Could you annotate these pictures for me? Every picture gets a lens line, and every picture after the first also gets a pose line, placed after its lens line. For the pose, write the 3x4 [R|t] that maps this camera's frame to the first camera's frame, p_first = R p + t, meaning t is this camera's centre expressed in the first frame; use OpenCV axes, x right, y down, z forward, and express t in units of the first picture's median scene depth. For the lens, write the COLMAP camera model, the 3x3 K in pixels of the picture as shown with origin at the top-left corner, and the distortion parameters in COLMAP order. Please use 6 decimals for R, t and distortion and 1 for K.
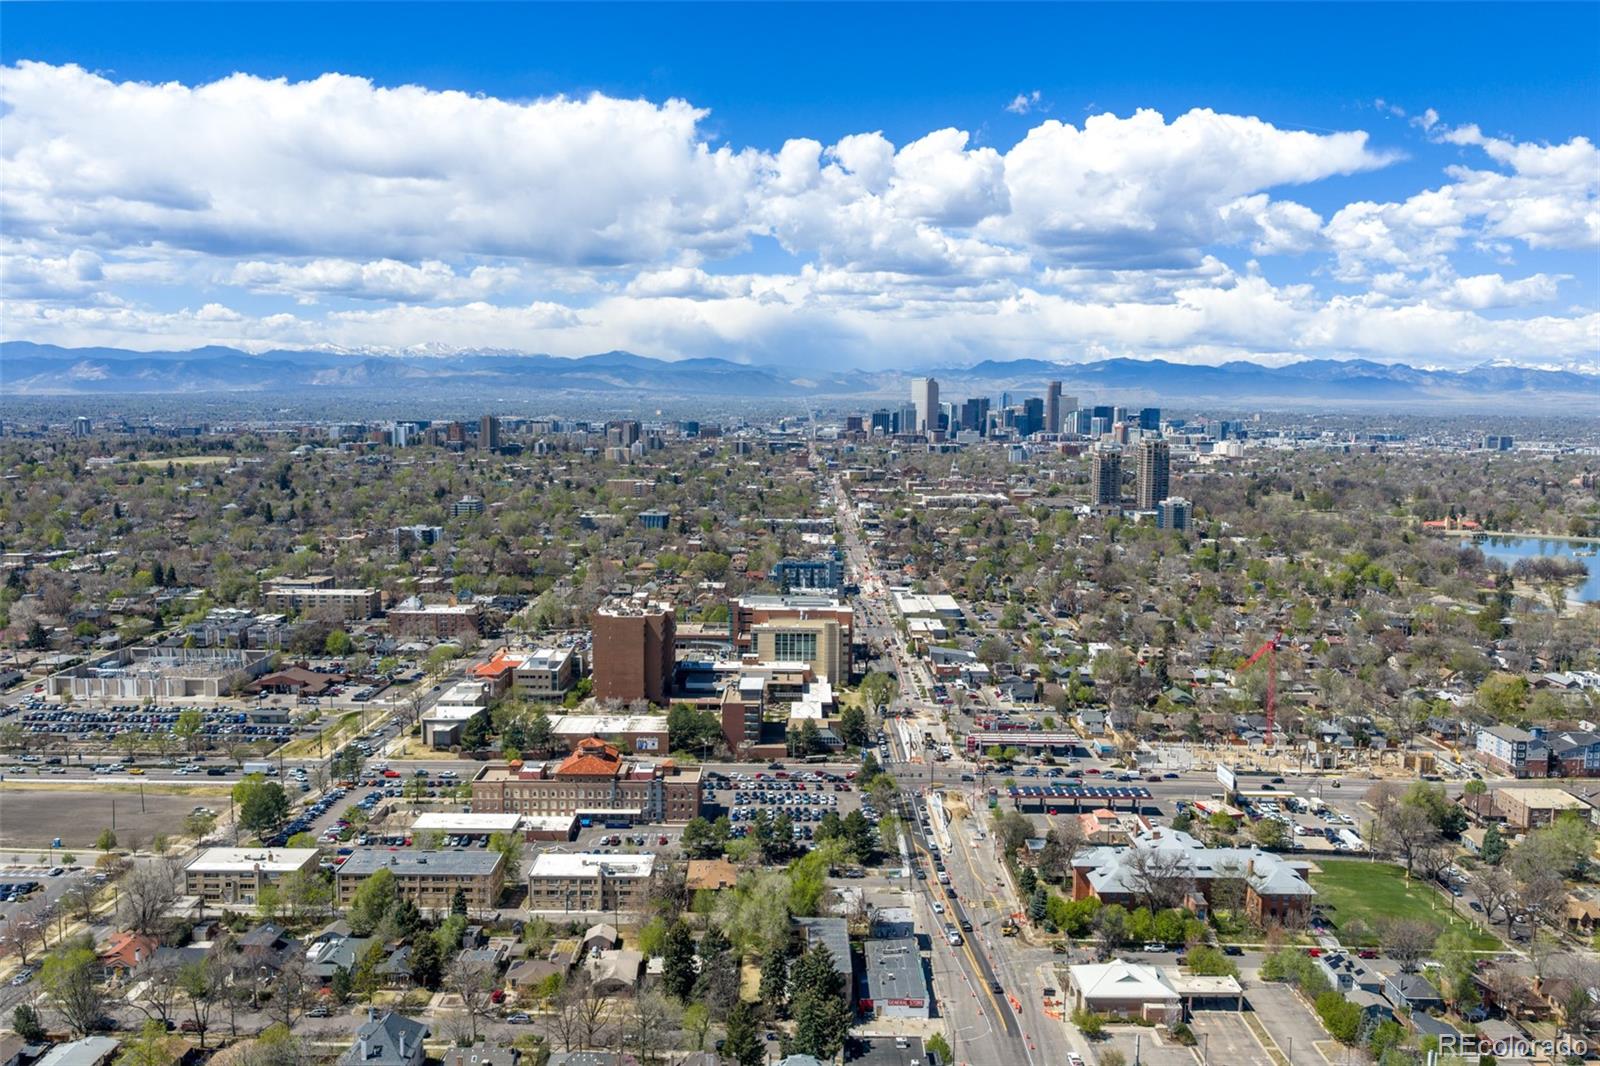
lens RADIAL K [[1326.3, 0, 800.0], [0, 1326.3, 533.0], [0, 0, 1]] dist [0.043639, -0.065971]
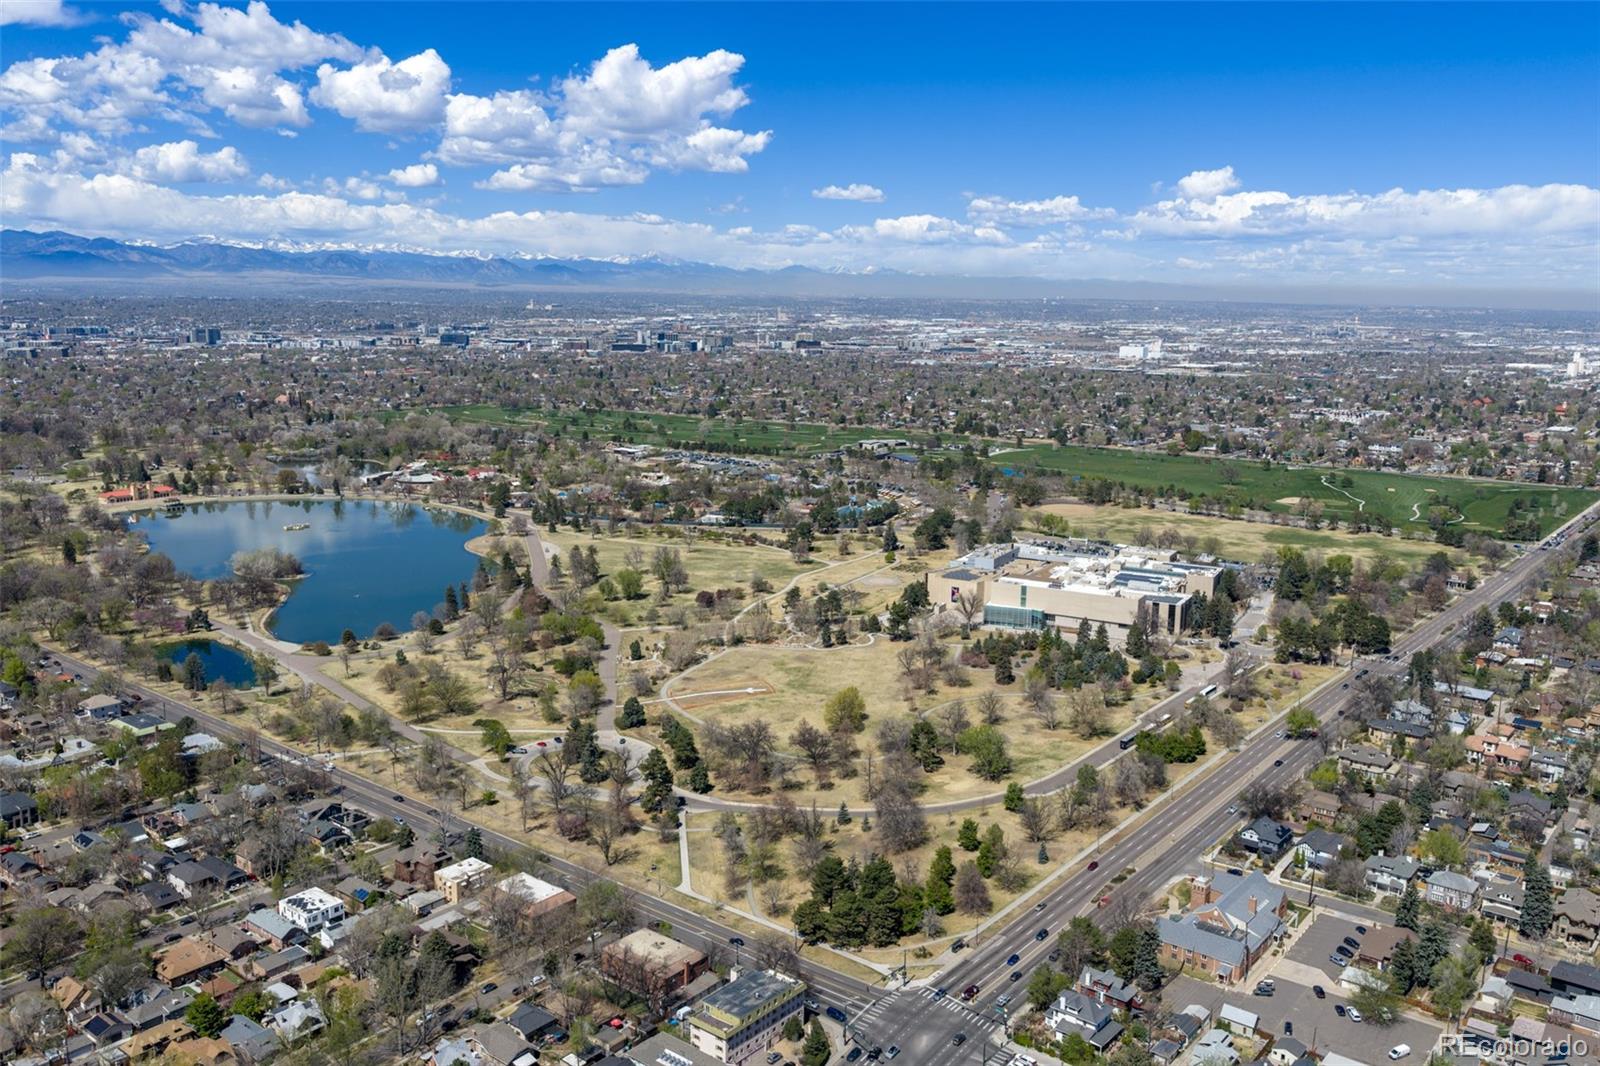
lens RADIAL K [[1326.3, 0, 800.0], [0, 1326.3, 533.0], [0, 0, 1]] dist [0.043639, -0.065971]
pose [[0.629468, -0.142088, 0.763925, 0.125087], [0.071364, 0.989555, 0.125252, -0.054080], [-0.773743, -0.024326, 0.633033, 0.192781]]
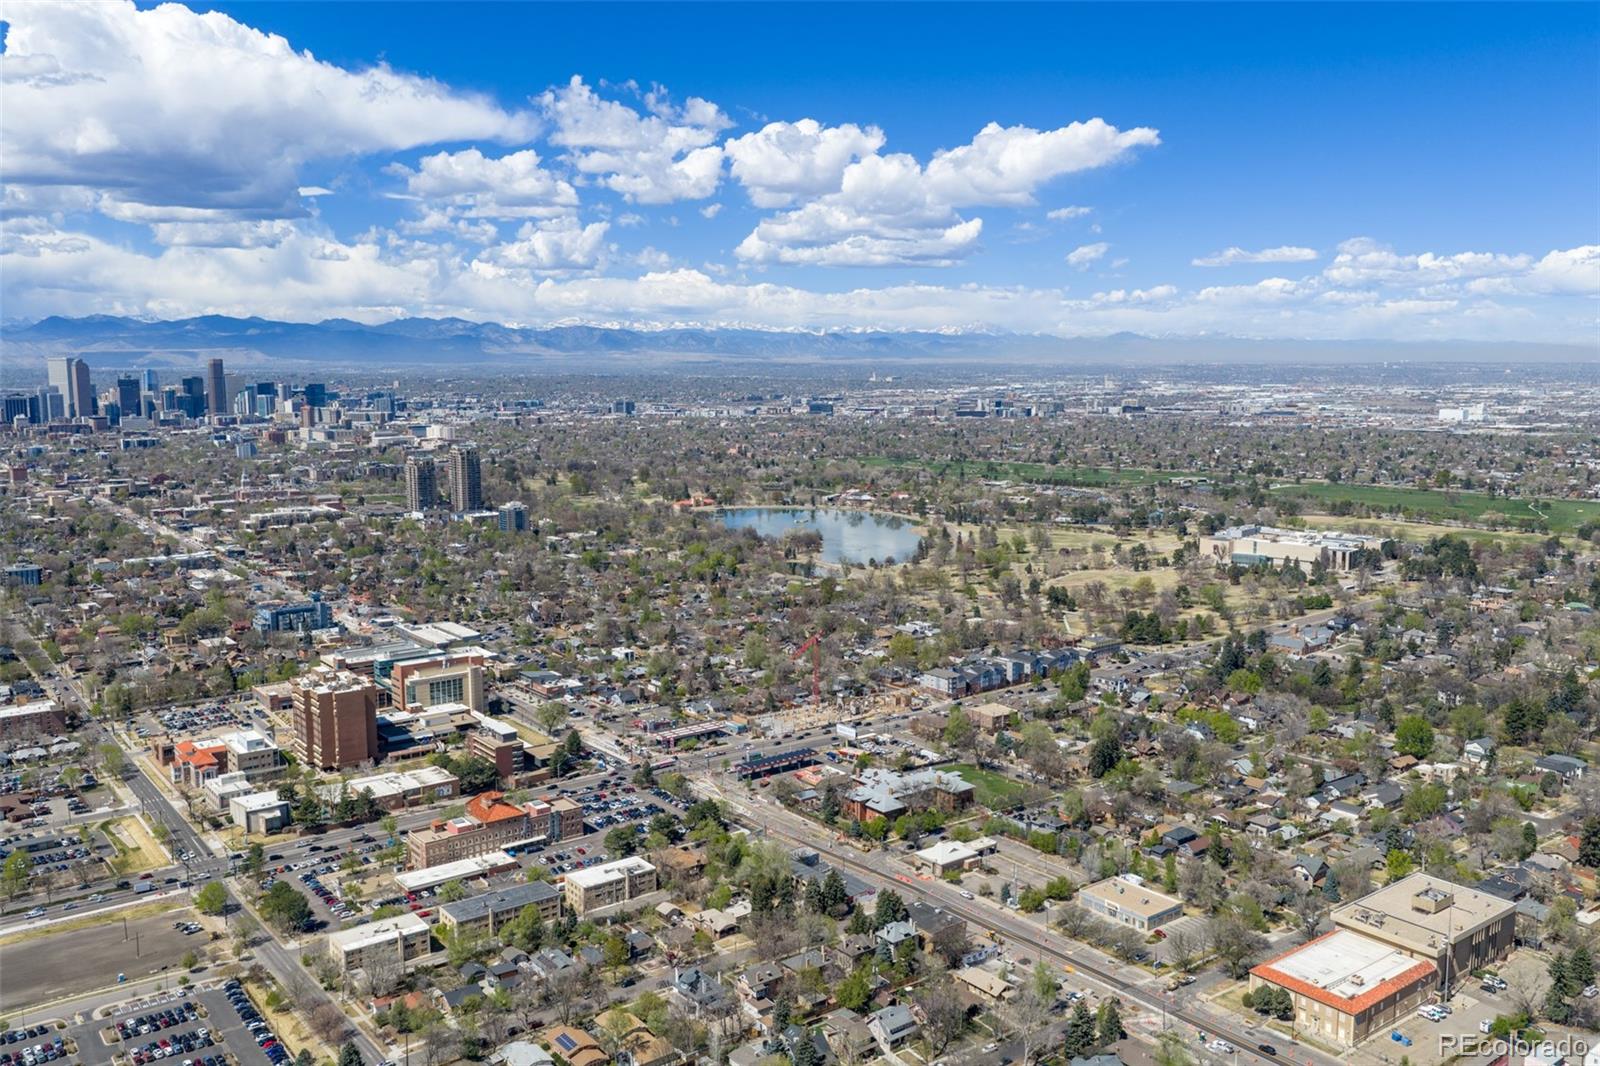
lens RADIAL K [[1326.3, 0, 800.0], [0, 1326.3, 533.0], [0, 0, 1]] dist [0.043639, -0.065971]
pose [[0.795618, -0.092373, 0.598714, -0.189744], [0.072446, 0.995722, 0.057353, -0.042762], [-0.601451, -0.002257, 0.798907, -0.064739]]
